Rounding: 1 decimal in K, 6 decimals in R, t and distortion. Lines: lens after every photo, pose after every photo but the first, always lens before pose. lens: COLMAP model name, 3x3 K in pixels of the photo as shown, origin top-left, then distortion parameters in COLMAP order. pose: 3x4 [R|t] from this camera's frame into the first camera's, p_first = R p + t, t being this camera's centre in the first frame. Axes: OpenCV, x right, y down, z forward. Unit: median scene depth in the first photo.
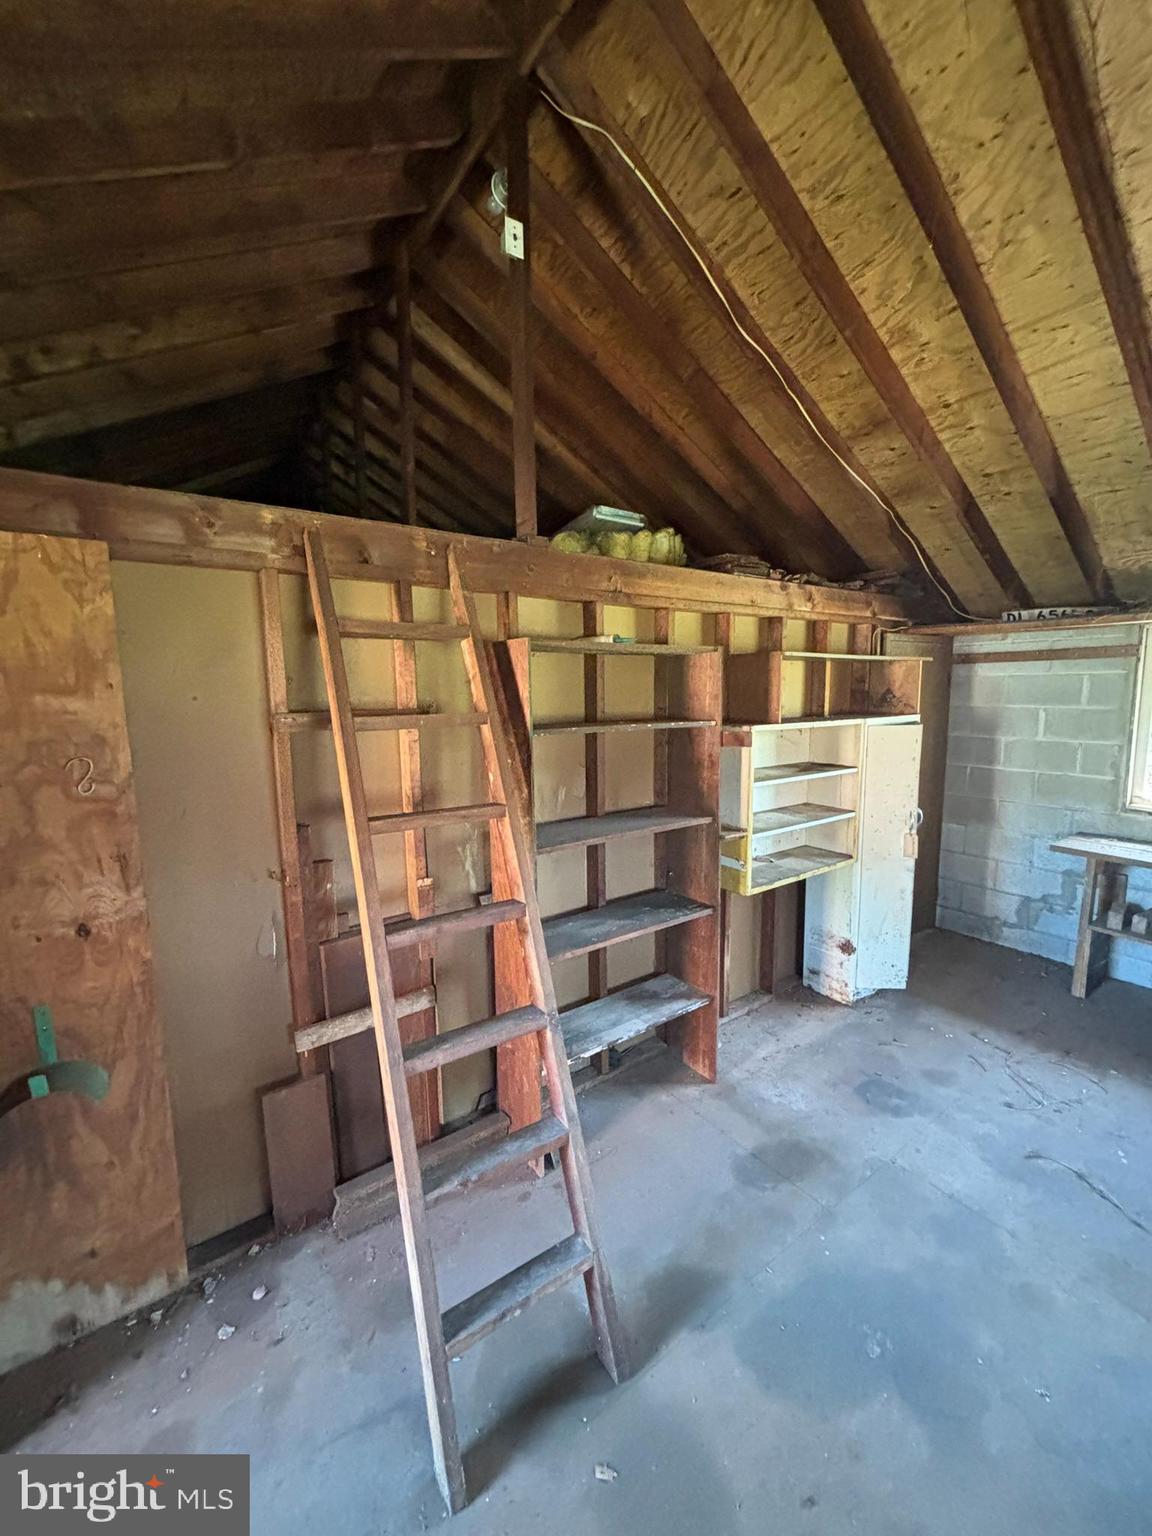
lens RADIAL K [[618.1, 0, 580.3], [0, 618.1, 767.5], [0, 0, 1]] dist [0.004080, -0.001870]
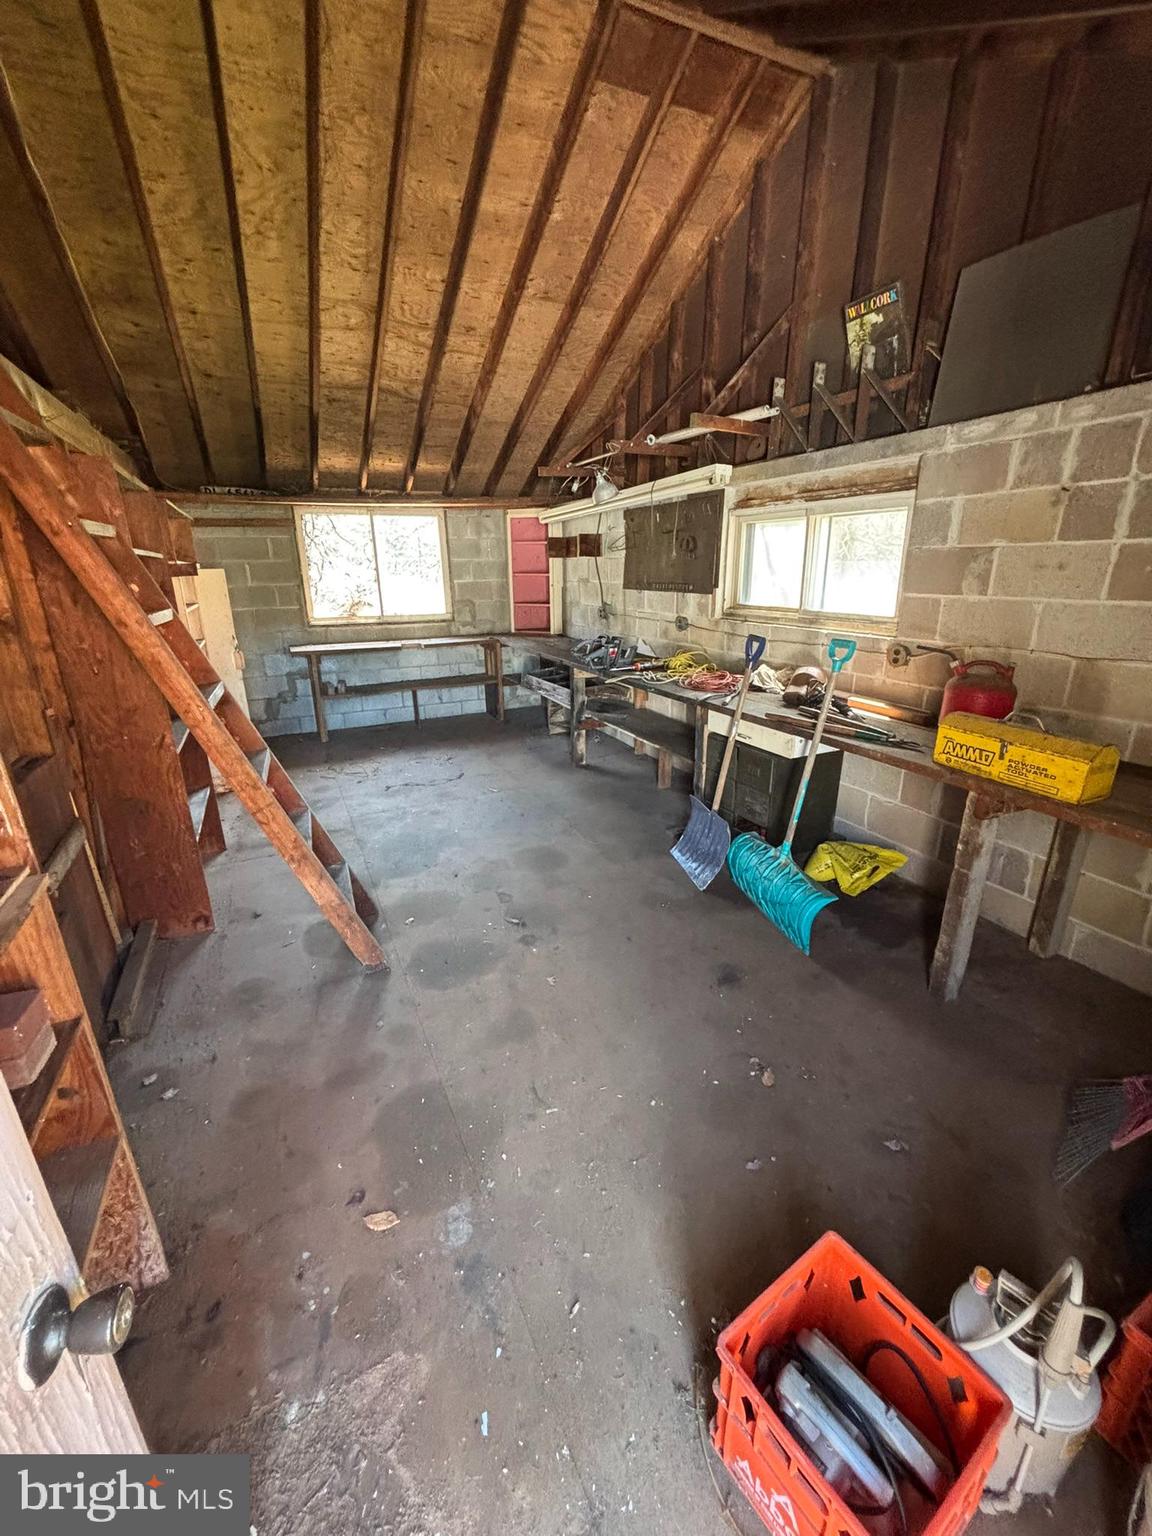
lens RADIAL K [[618.1, 0, 580.5], [0, 618.1, 775.5], [0, 0, 1]] dist [0.004080, -0.001870]
pose [[0.163982, -0.303329, 0.938670, -0.669475], [0.136399, 0.949383, 0.282962, 0.078617], [-0.976988, 0.081633, 0.197056, 0.006957]]
